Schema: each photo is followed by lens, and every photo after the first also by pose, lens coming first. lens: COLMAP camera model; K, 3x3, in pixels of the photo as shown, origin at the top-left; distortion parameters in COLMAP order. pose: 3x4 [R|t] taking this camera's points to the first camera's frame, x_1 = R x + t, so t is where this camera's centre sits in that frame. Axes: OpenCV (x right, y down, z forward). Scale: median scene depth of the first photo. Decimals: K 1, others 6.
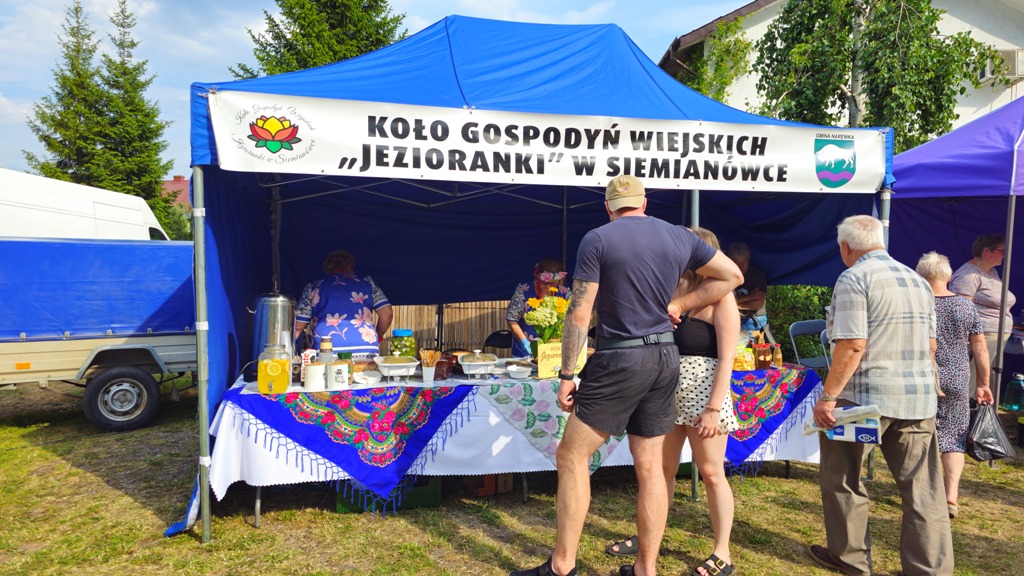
lens RADIAL K [[693.0, 0, 512.0], [0, 693.0, 288.0], [0, 0, 1]] dist [0.067173, -0.056603]
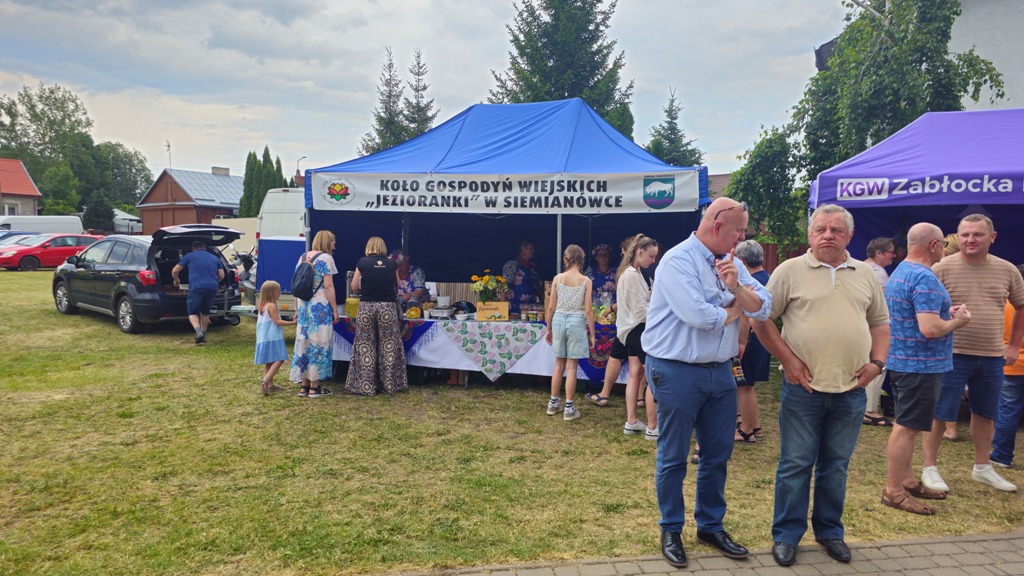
lens RADIAL K [[693.0, 0, 512.0], [0, 693.0, 288.0], [0, 0, 1]] dist [0.067173, -0.056603]
pose [[0.911896, 0.030080, -0.409318, 0.898663], [-0.029077, 0.999540, 0.008675, 0.030077], [0.409390, 0.003992, 0.912351, -0.616272]]
